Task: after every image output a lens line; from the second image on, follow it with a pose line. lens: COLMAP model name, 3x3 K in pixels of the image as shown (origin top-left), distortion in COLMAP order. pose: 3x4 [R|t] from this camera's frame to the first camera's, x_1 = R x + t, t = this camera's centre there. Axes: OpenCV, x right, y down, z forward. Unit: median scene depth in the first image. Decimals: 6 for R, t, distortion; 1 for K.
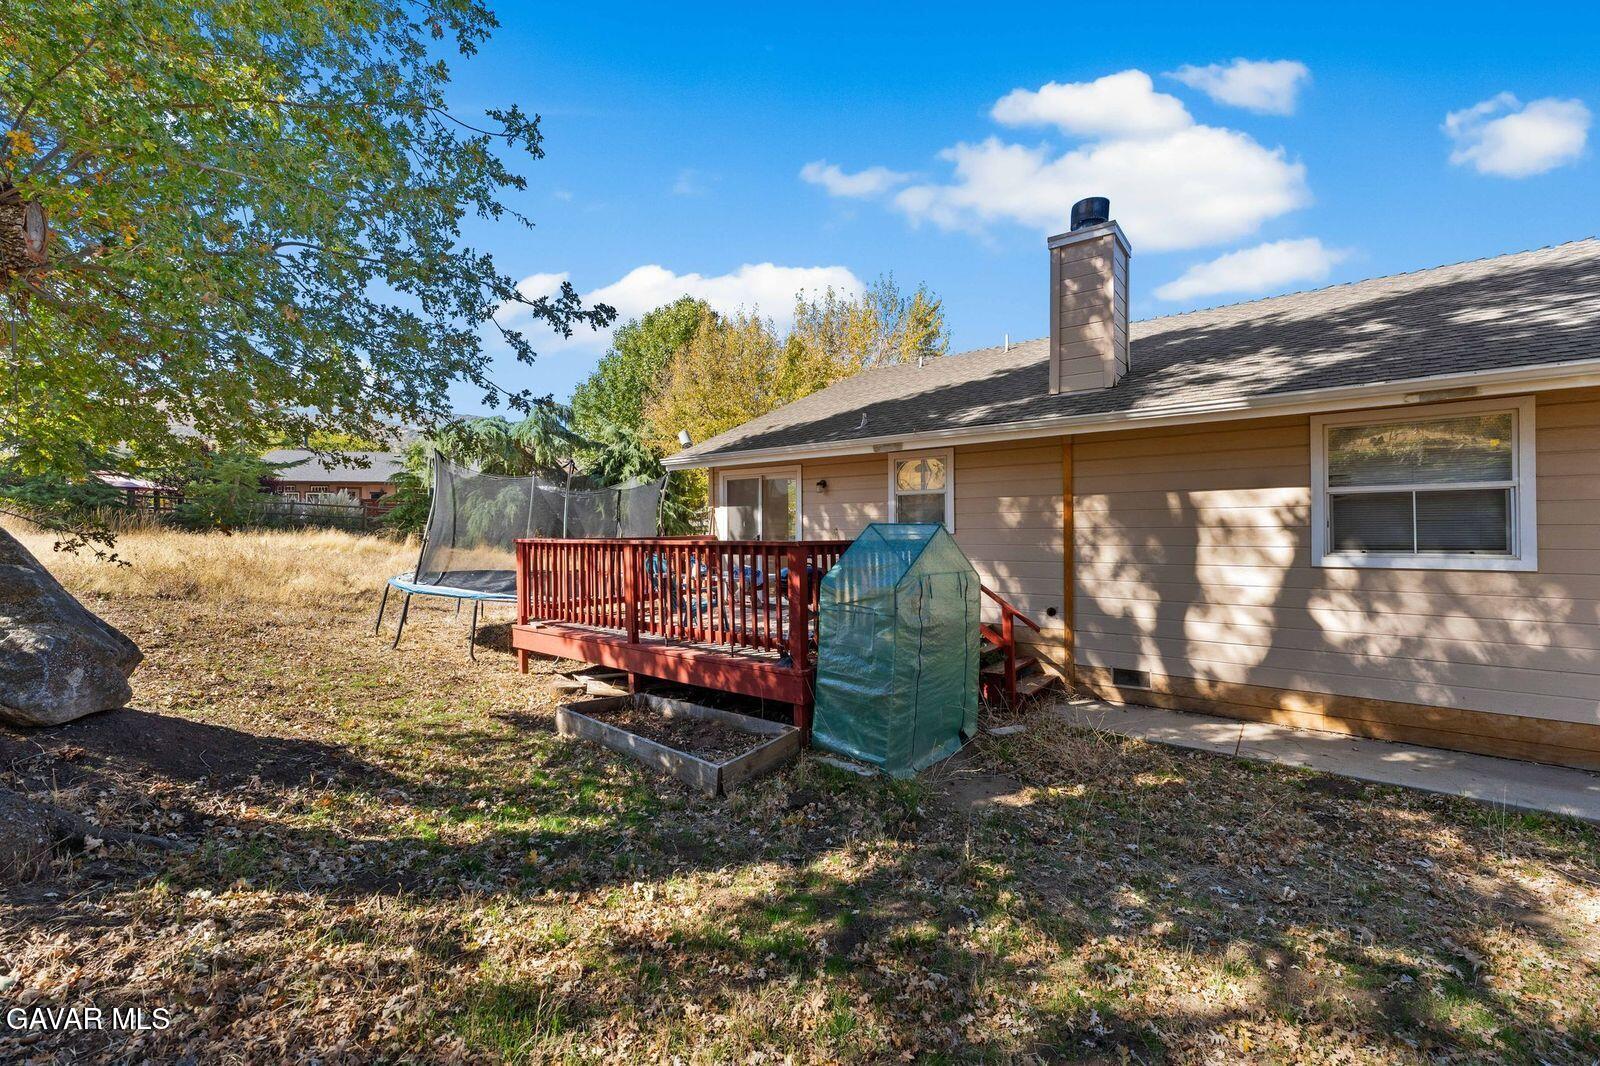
lens RADIAL K [[653.5, 0, 800.5], [0, 653.5, 523.9], [0, 0, 1]] dist [0.006620, -0.001029]
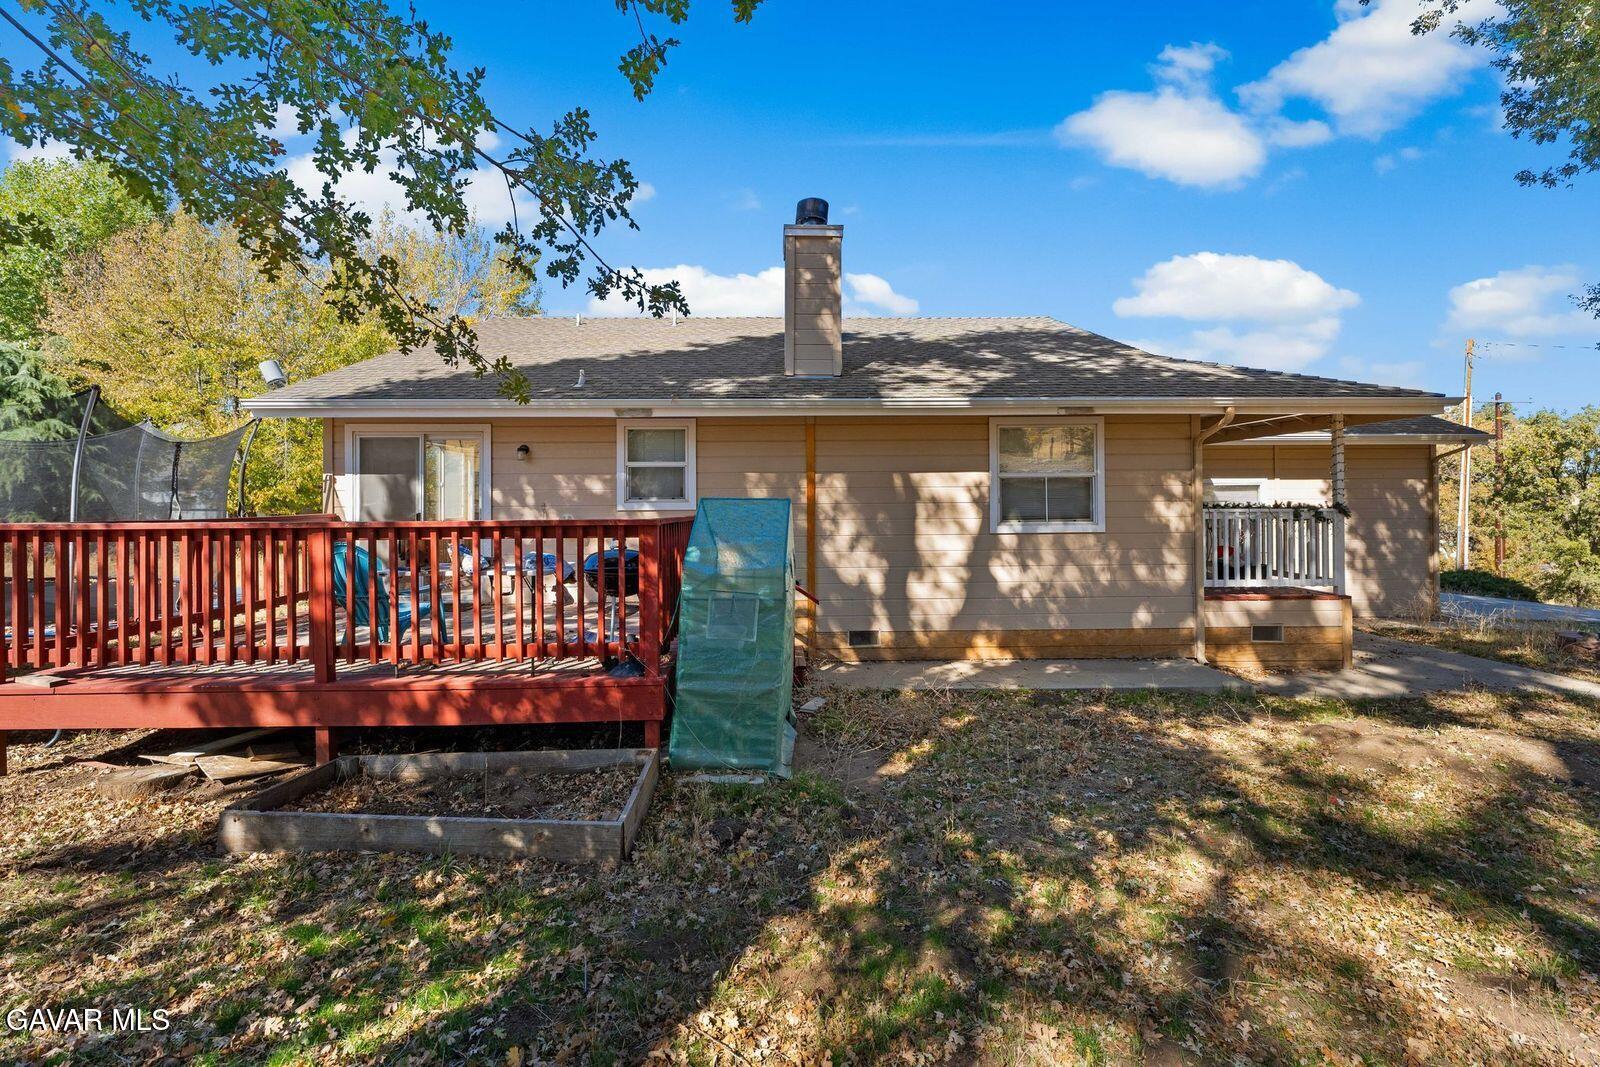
lens RADIAL K [[653.5, 0, 895.4], [0, 653.5, 497.8], [0, 0, 1]] dist [0.006620, -0.001029]
pose [[0.776861, 0.006620, 0.629638, -0.198802], [-0.003526, 0.999975, -0.006163, 0.002779], [-0.629663, 0.002567, 0.776864, 0.125813]]
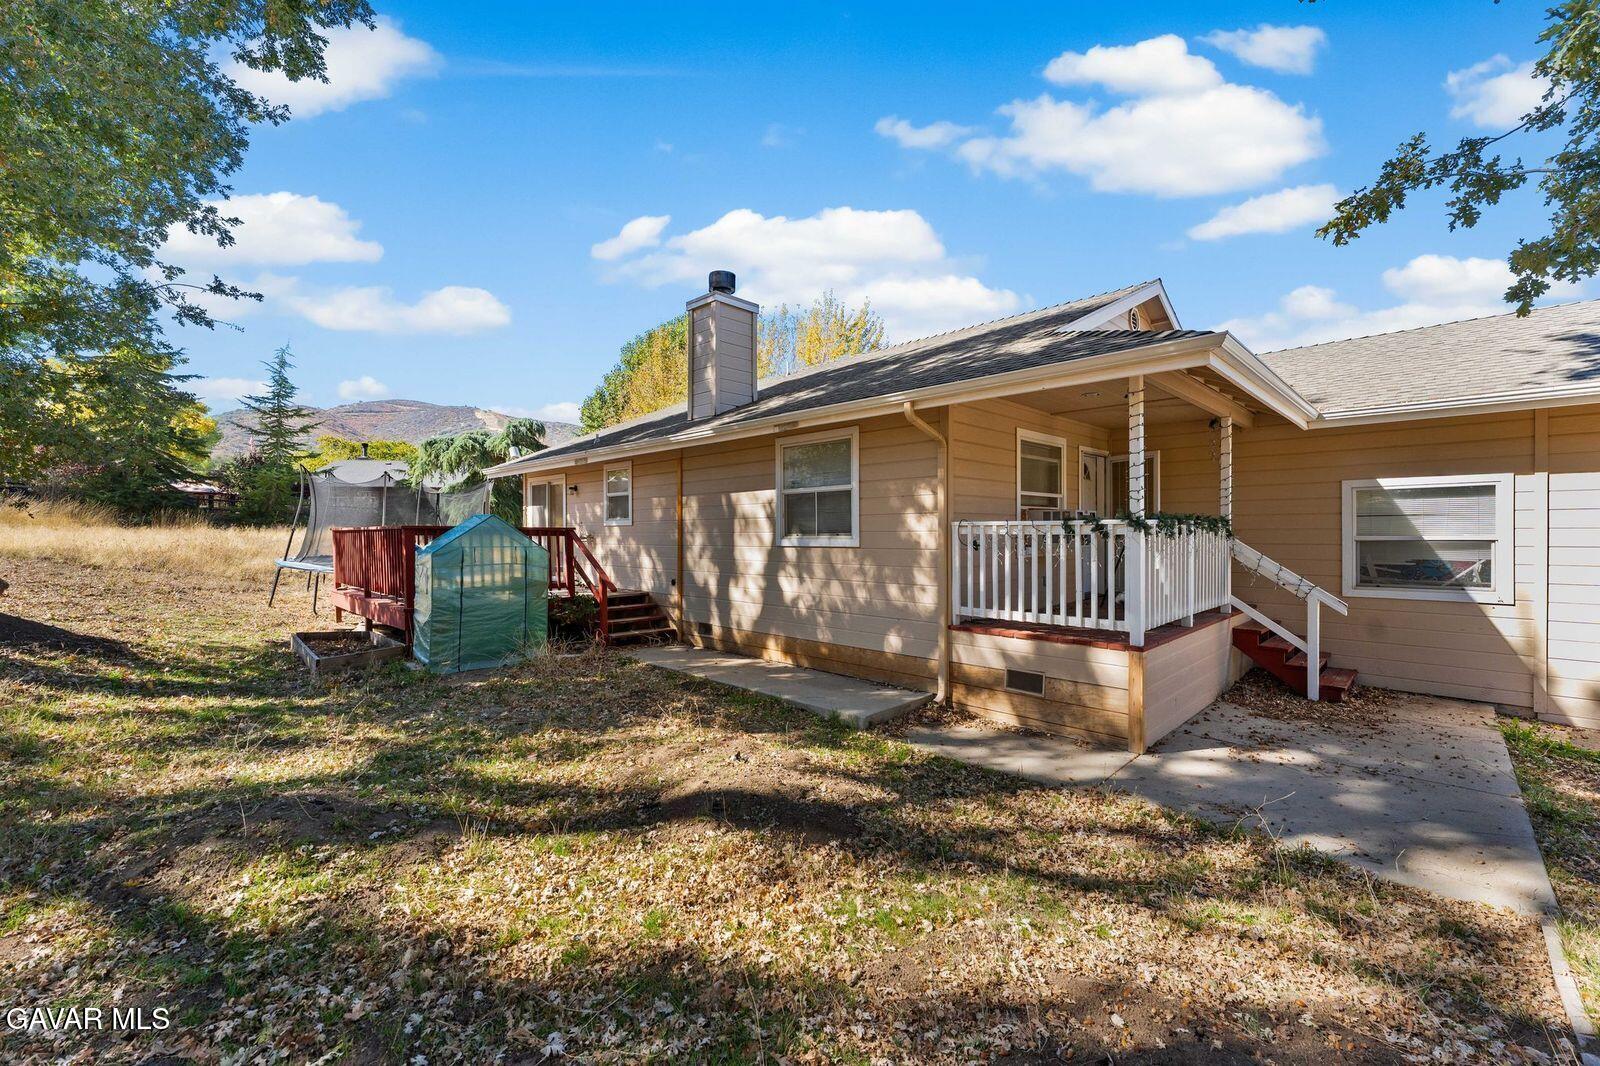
lens RADIAL K [[653.5, 0, 788.1], [0, 653.5, 550.4], [0, 0, 1]] dist [0.006620, -0.001029]
pose [[0.990519, 0.001121, -0.137370, 1.087405], [0.004539, 0.999154, 0.040878, 0.016686], [0.137299, -0.041114, 0.989676, -0.417291]]
